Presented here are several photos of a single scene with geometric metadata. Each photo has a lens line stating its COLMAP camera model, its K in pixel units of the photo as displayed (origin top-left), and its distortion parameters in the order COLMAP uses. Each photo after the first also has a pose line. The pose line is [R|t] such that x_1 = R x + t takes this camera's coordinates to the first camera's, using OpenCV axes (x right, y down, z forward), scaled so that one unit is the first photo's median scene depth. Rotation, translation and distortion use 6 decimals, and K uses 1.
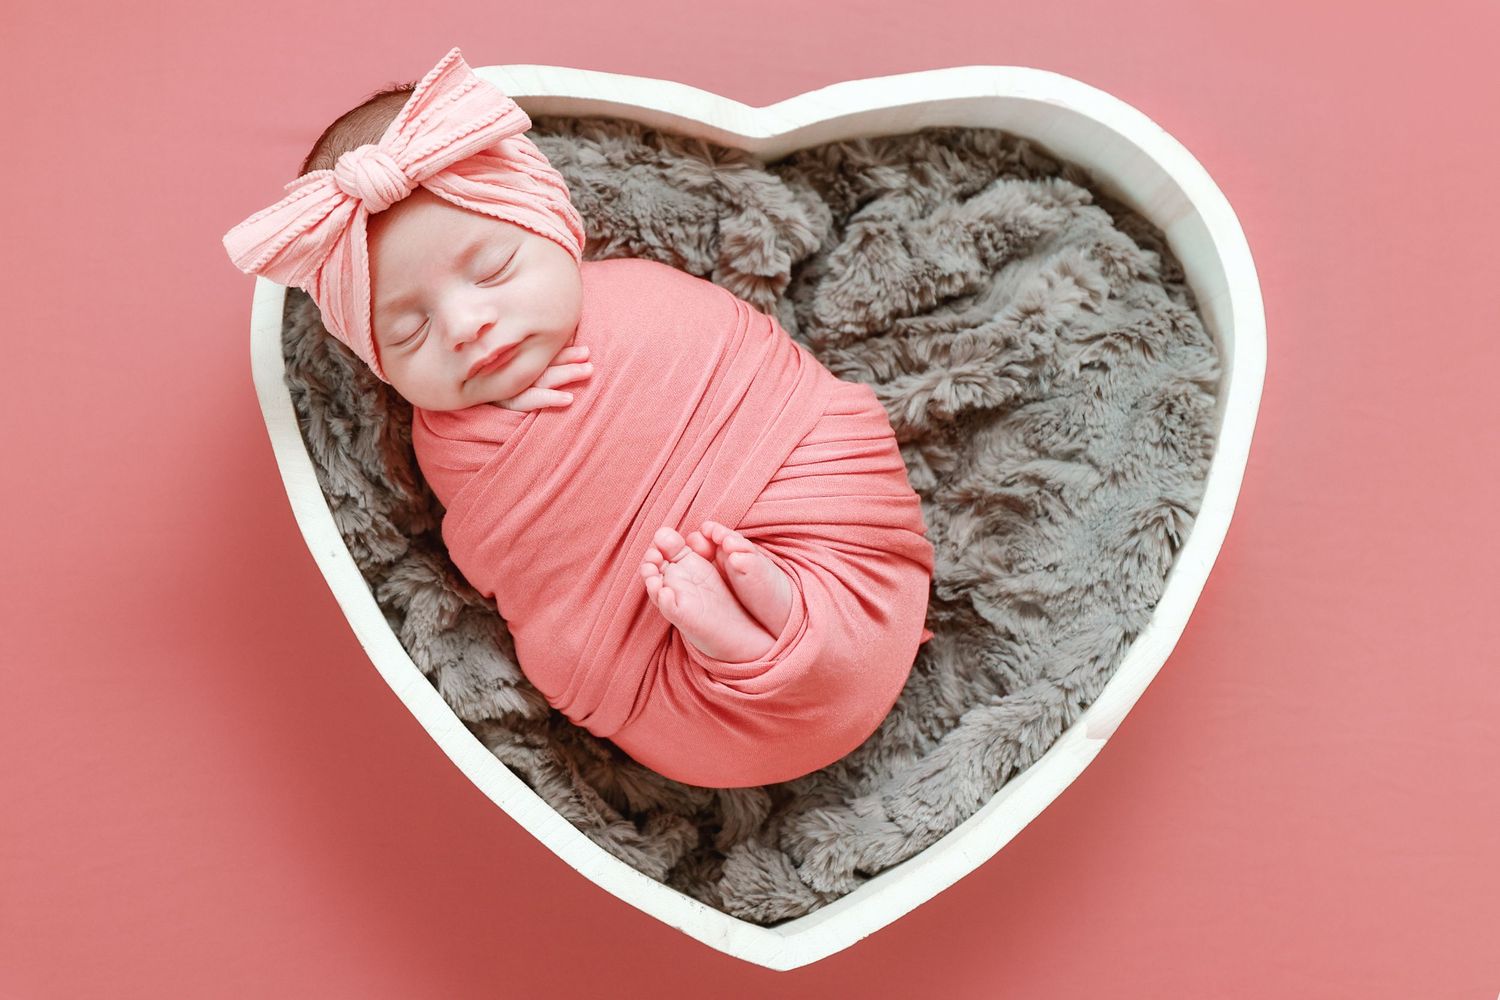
lens RADIAL K [[1954.4, 0, 653.7], [0, 1954.4, 462.3], [0, 0, 1]] dist [0.081778, -0.013366]
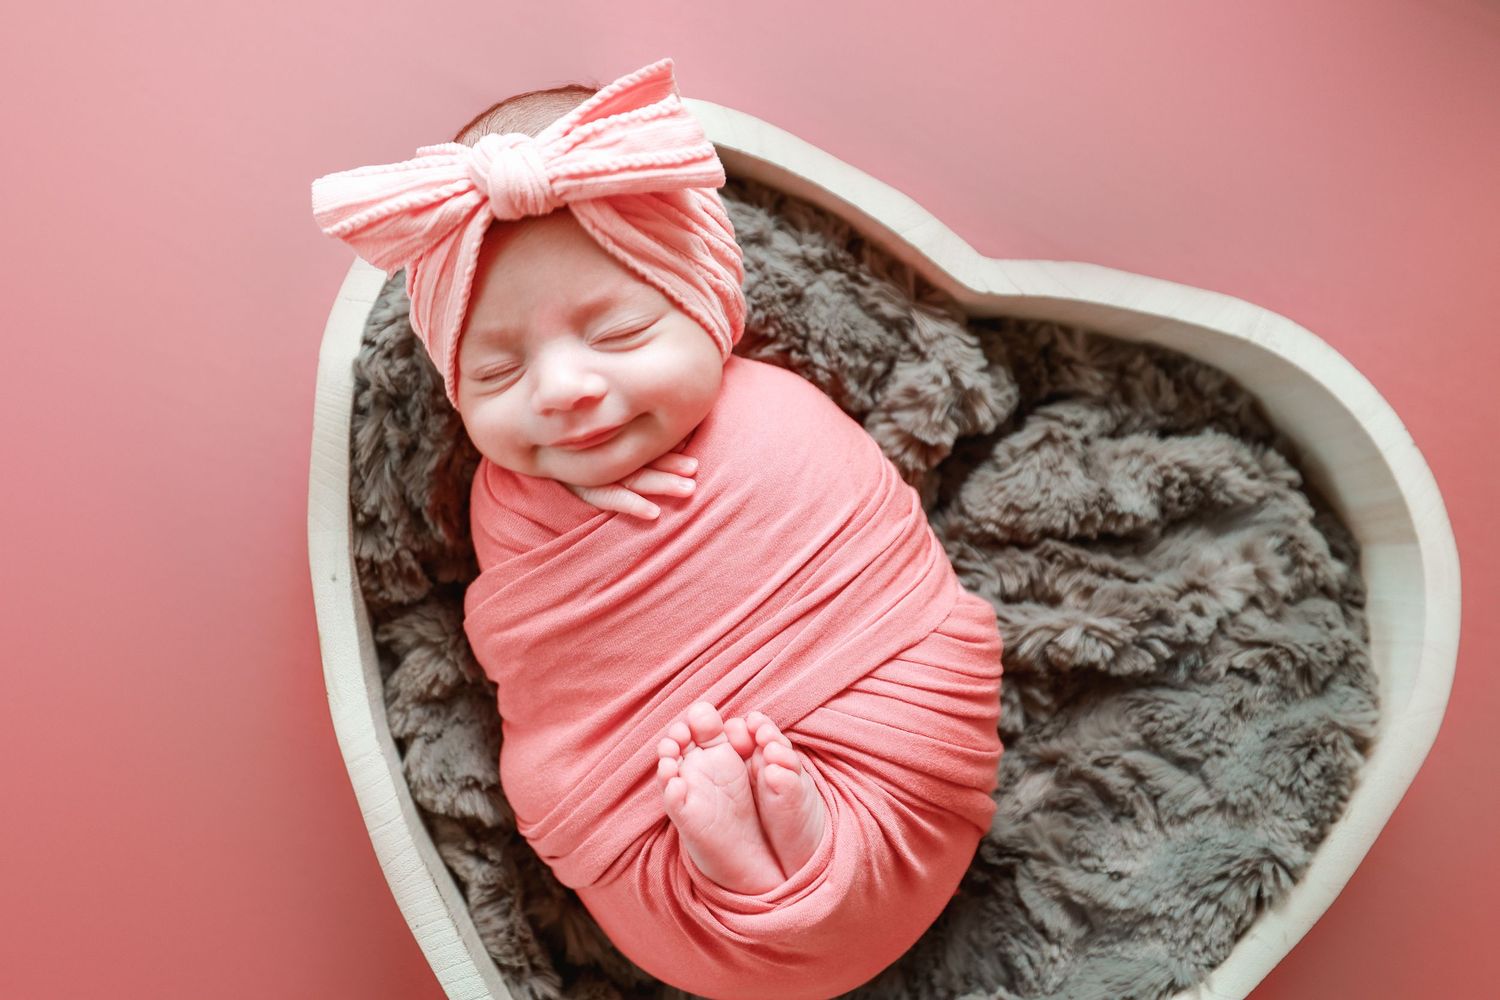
lens RADIAL K [[1519.4, 0, 750.0], [0, 1519.4, 500.0], [0, 0, 1]] dist [0.069964, 0.002531]
pose [[0.936469, 0.350740, -0.002513, -0.004901], [-0.350572, 0.936198, 0.025142, -0.061698], [0.011171, -0.022664, 0.999681, 0.326363]]
